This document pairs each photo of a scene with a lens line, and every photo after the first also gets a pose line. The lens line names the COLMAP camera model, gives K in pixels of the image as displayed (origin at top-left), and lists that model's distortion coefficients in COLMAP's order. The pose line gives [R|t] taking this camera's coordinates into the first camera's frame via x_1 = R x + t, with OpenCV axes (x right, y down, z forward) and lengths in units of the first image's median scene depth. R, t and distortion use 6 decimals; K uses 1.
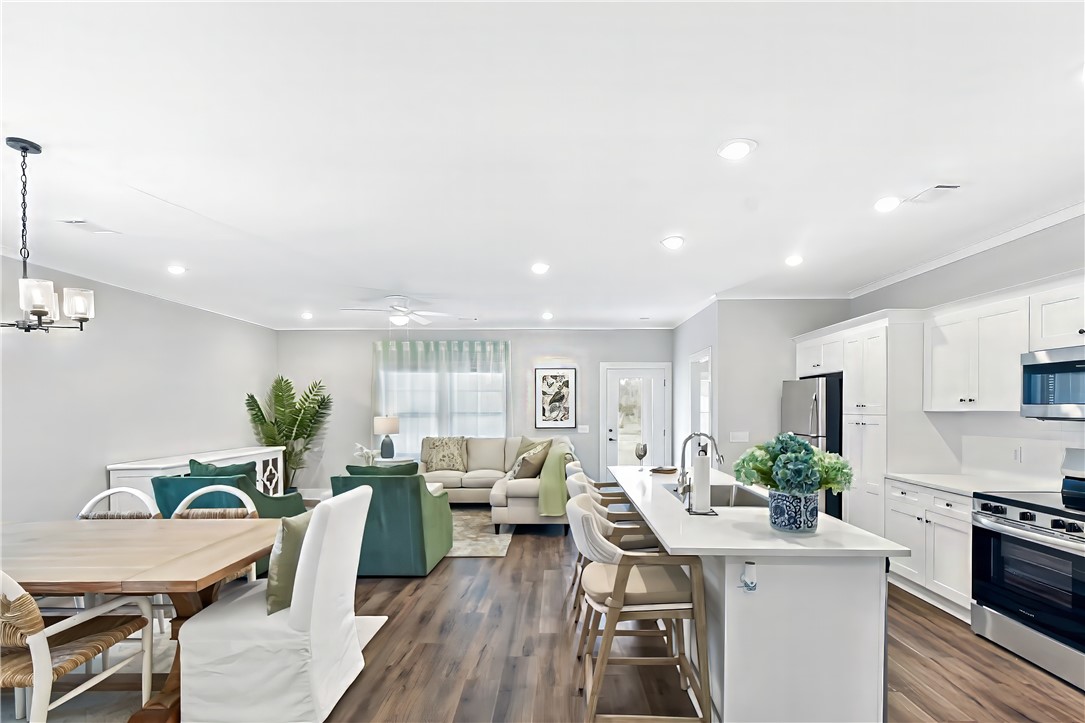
lens RADIAL K [[501.0, 0, 553.3], [0, 501.0, 408.6], [0, 0, 1]] dist [0.001214, -0.002015]
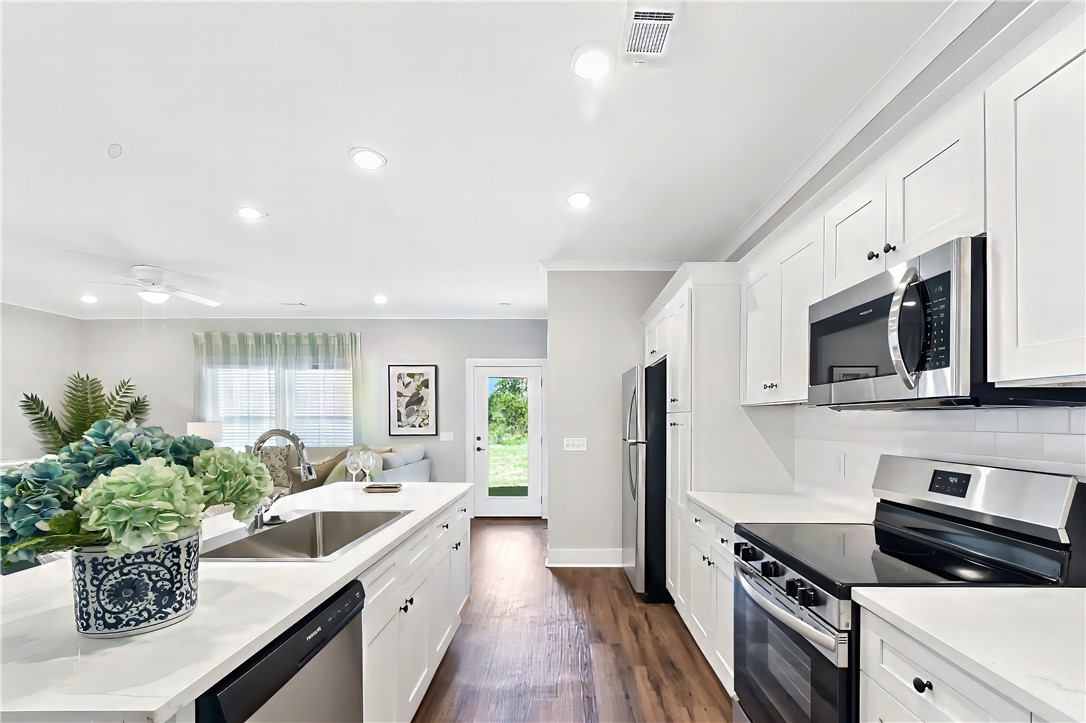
lens RADIAL K [[501.4, 0, 559.6], [0, 501.4, 425.0], [0, 0, 1]] dist [0.001214, -0.002015]
pose [[0.999966, 0.000065, 0.008188, 0.271323], [-0.000134, 0.999964, 0.008442, 0.015269], [-0.008187, -0.008442, 0.999931, 0.162567]]
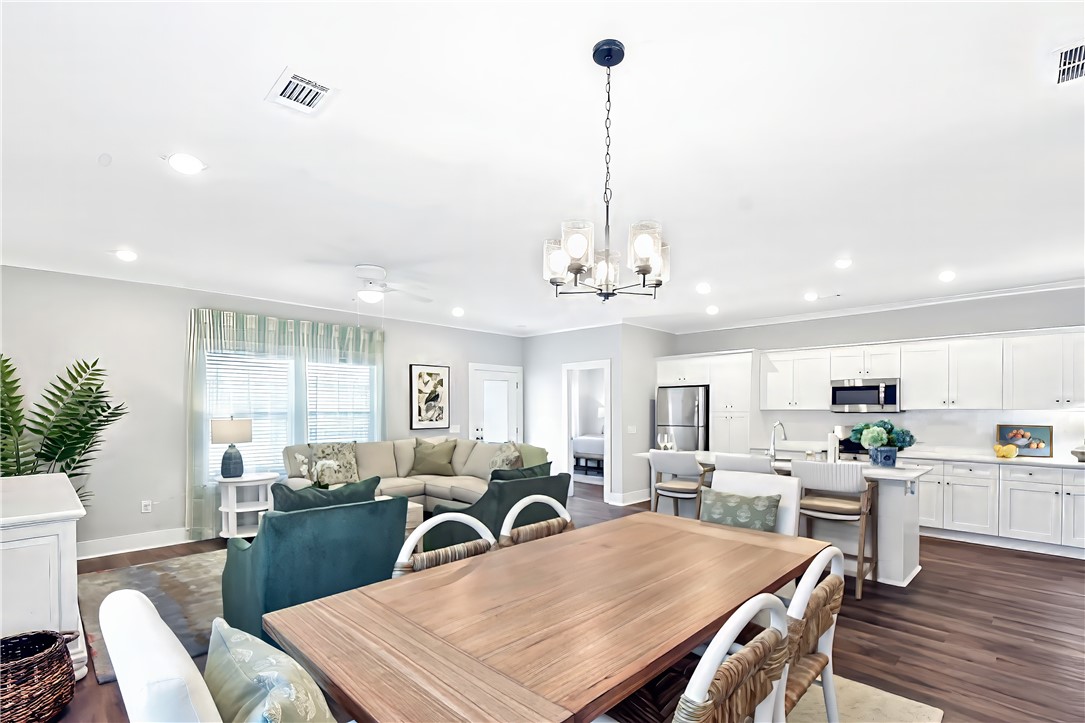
lens RADIAL K [[501.0, 0, 580.0], [0, 501.0, 411.0], [0, 0, 1]] dist [0.001214, -0.002015]
pose [[0.671129, -0.000972, 0.741340, -0.560848], [-0.000297, 0.999999, 0.001580, 0.004467], [-0.741341, -0.001280, 0.671128, 0.171008]]
